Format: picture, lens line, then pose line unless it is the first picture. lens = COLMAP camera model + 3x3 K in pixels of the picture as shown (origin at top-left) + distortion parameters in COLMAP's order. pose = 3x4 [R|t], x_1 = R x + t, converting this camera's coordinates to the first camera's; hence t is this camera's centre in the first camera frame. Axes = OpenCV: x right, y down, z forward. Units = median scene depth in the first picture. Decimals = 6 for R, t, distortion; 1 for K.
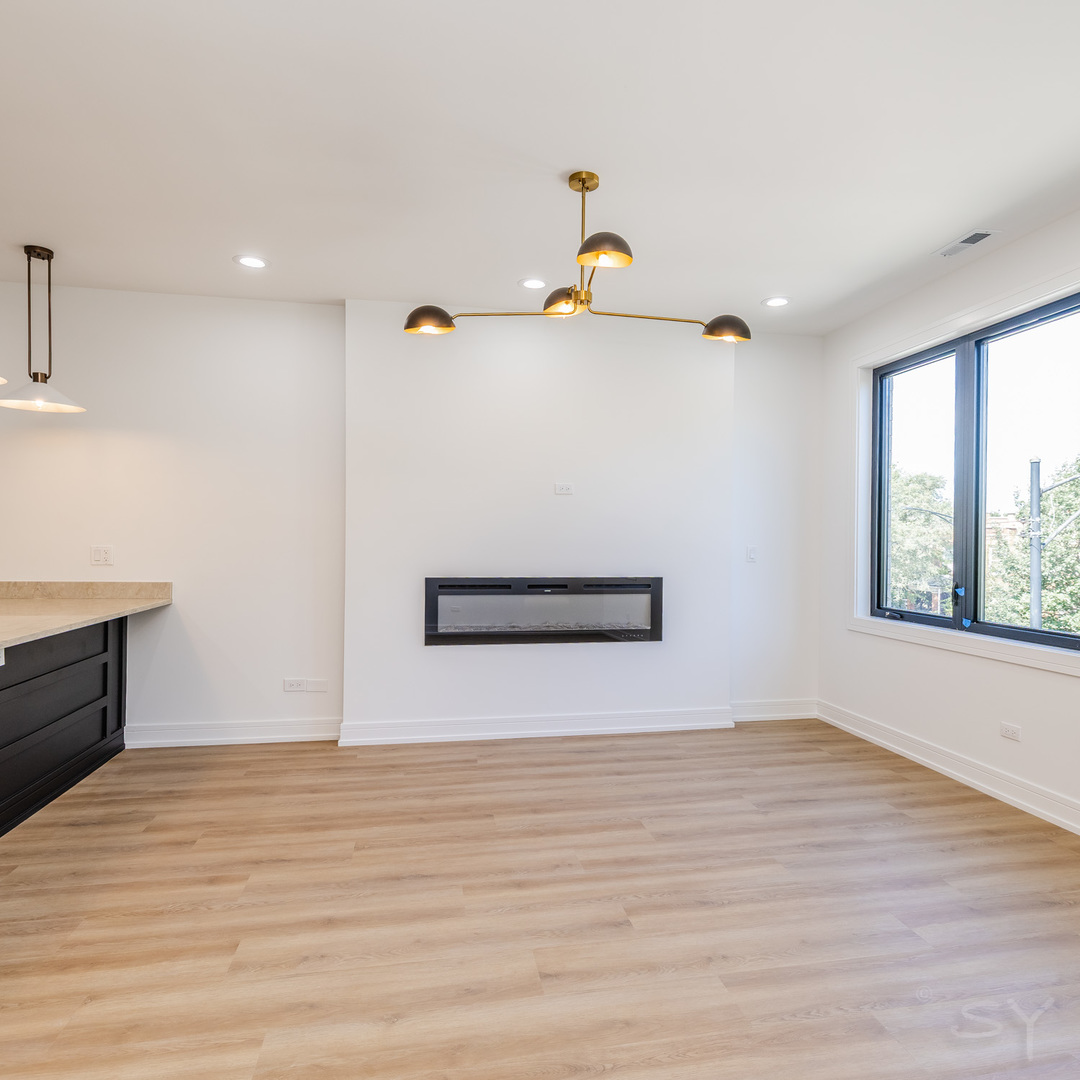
lens RADIAL K [[682.0, 0, 540.0], [0, 682.0, 540.0], [0, 0, 1]] dist [-0.000392, 0.000357]
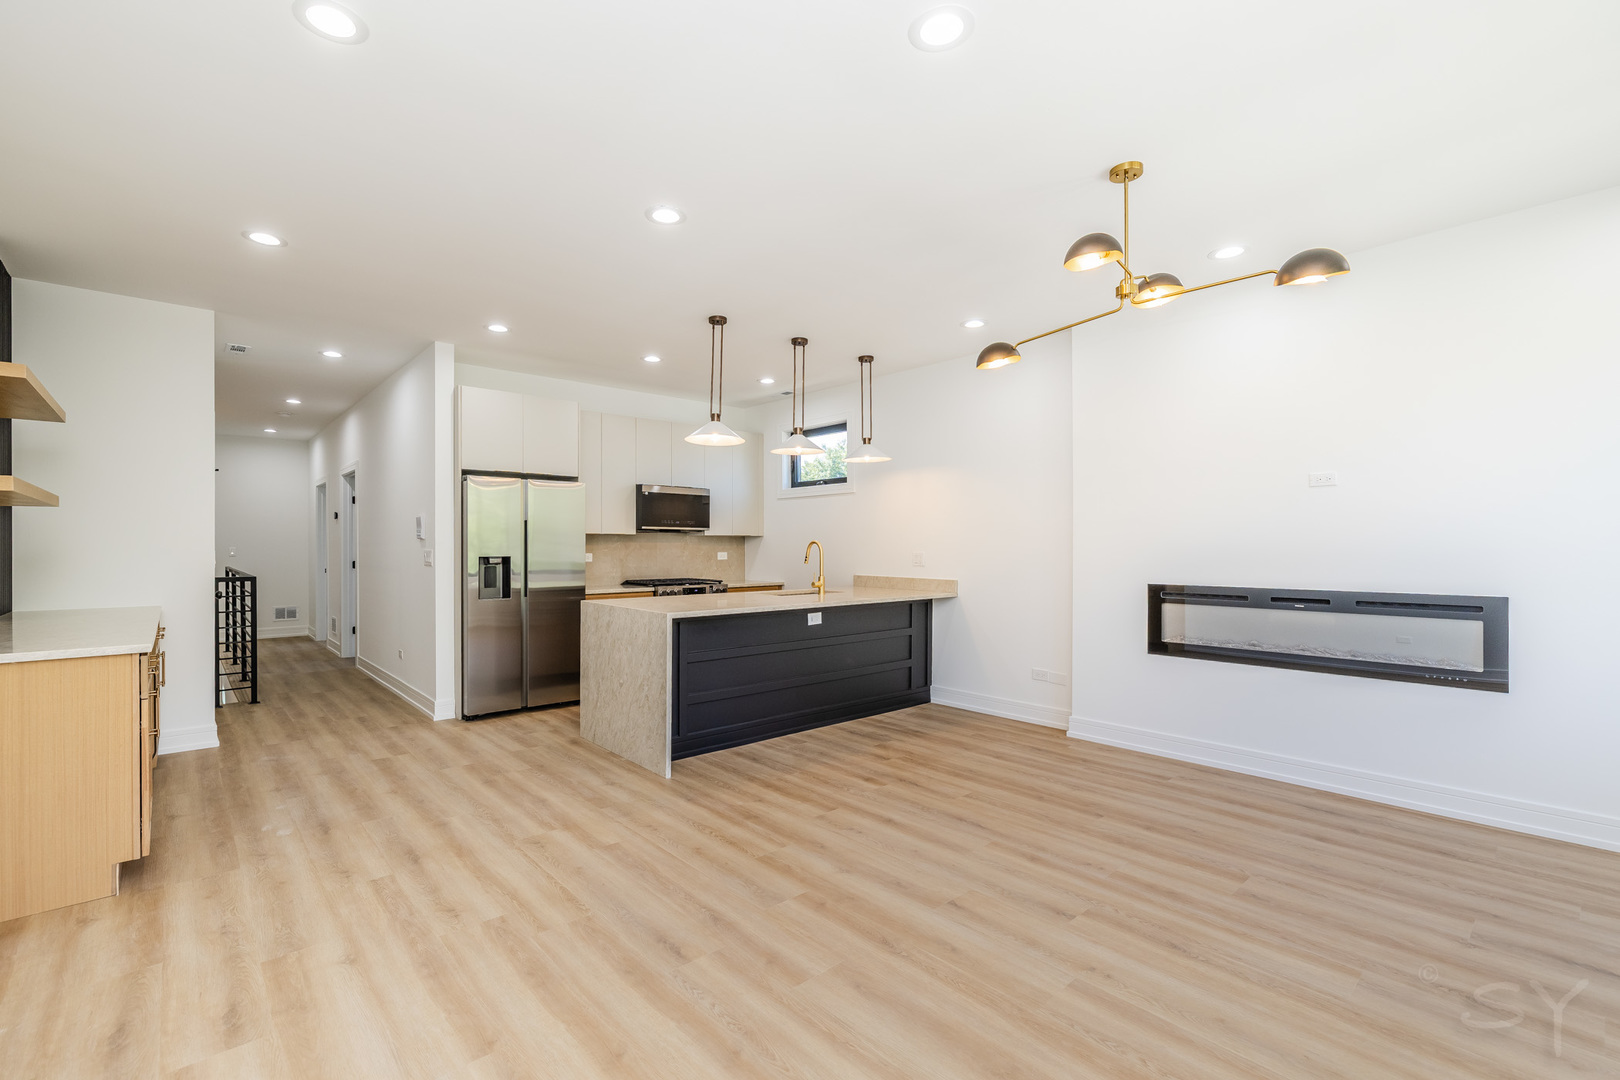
lens RADIAL K [[701.9, 0, 810.0], [0, 701.9, 540.0], [0, 0, 1]] dist [0.001087, 0.000480]
pose [[0.522673, -0.018433, -0.852334, 0.524931], [0.002429, 0.999794, -0.020133, 0.013874], [0.852530, 0.008453, 0.522610, 0.076233]]
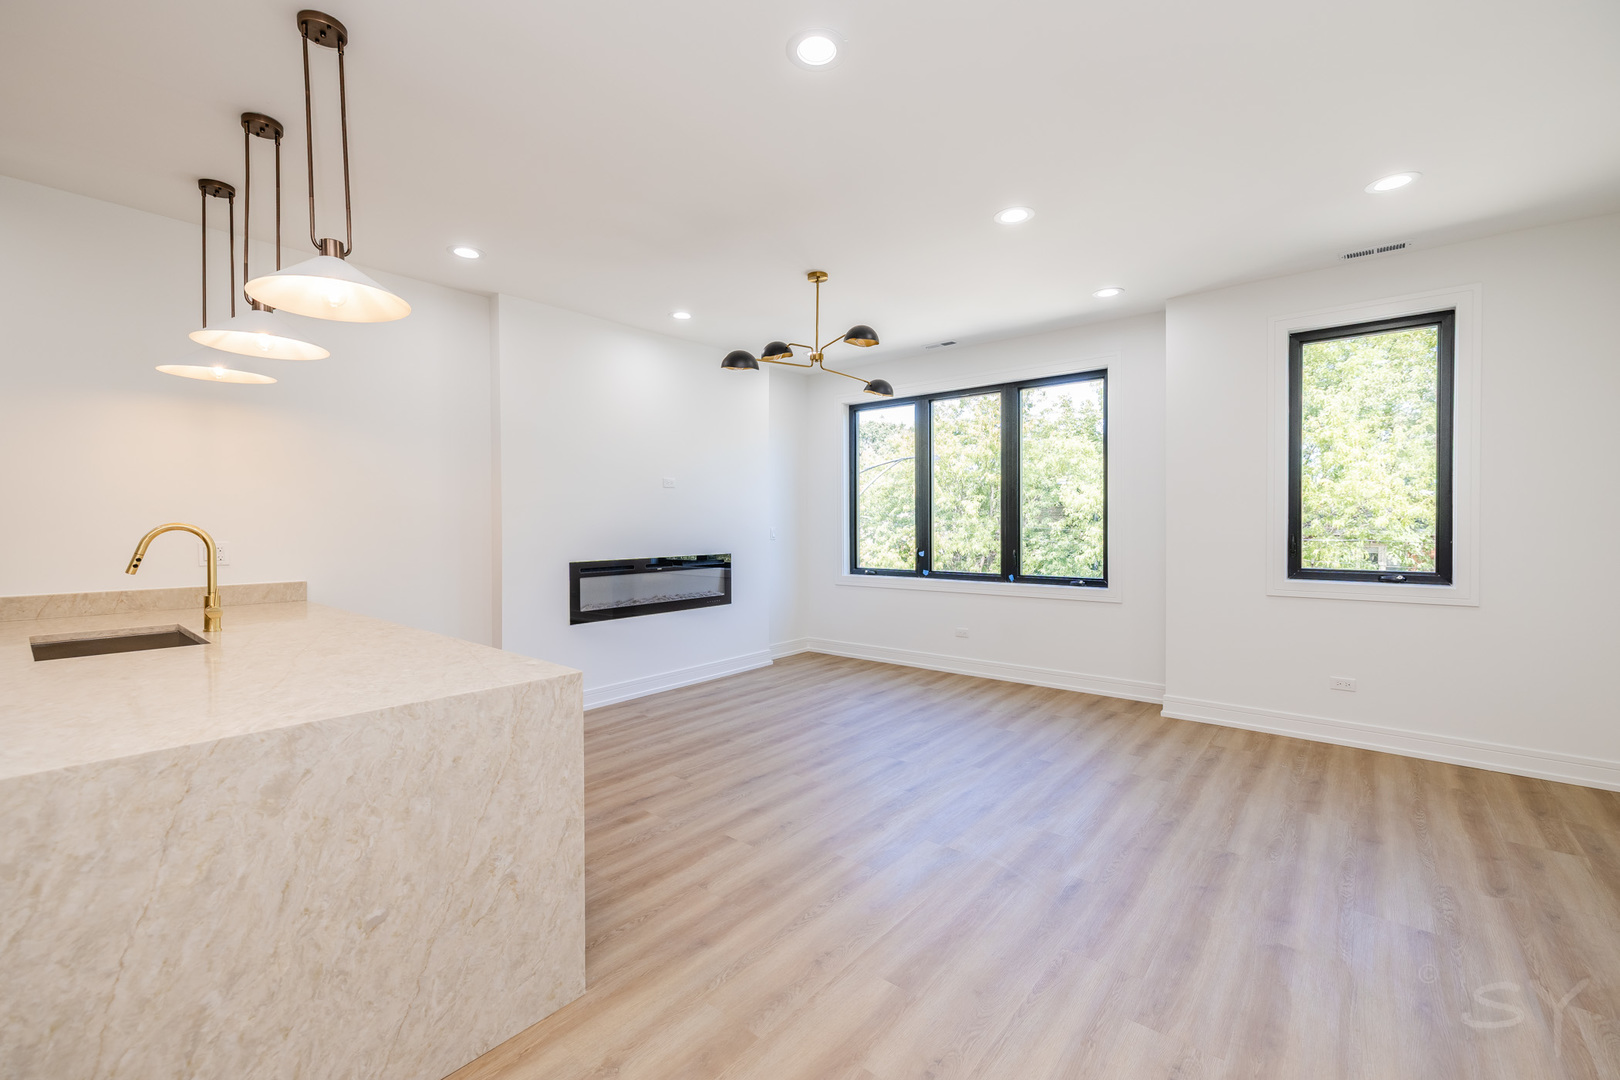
lens RADIAL K [[685.4, 0, 746.7], [0, 685.4, 519.3], [0, 0, 1]] dist [-0.000631, 0.000076]
pose [[0.798701, -0.011774, 0.601613, -0.722548], [0.013890, 0.999903, 0.001129, -0.013462], [-0.601568, 0.007455, 0.798787, -0.052439]]
